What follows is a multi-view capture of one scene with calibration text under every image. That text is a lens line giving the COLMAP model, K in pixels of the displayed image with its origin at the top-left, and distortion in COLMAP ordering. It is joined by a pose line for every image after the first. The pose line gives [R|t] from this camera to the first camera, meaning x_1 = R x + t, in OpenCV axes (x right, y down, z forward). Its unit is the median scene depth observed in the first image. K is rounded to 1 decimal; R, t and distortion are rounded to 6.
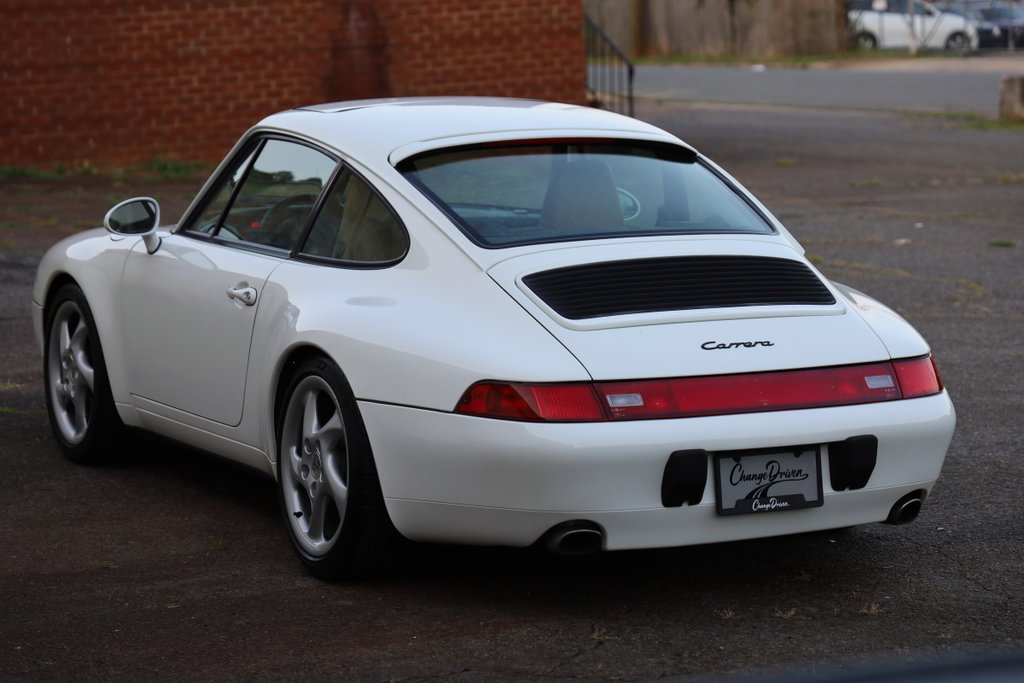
lens RADIAL K [[2731.0, 0, 511.8], [0, 2731.0, 346.7], [0, 0, 1]] dist [0.582018, 0.000000]
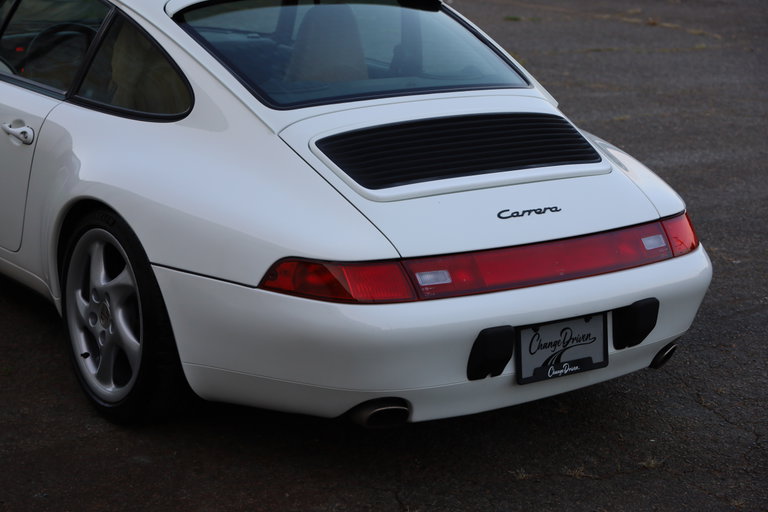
lens RADIAL K [[1589.8, 0, 385.9], [0, 1589.8, 260.2], [0, 0, 1]] dist [0.287181, 0.000000]
pose [[0.987925, -0.012407, 0.154437, -0.062481], [-0.008562, 0.990893, 0.134376, -0.061757], [-0.154698, -0.134076, 0.978822, 0.412788]]
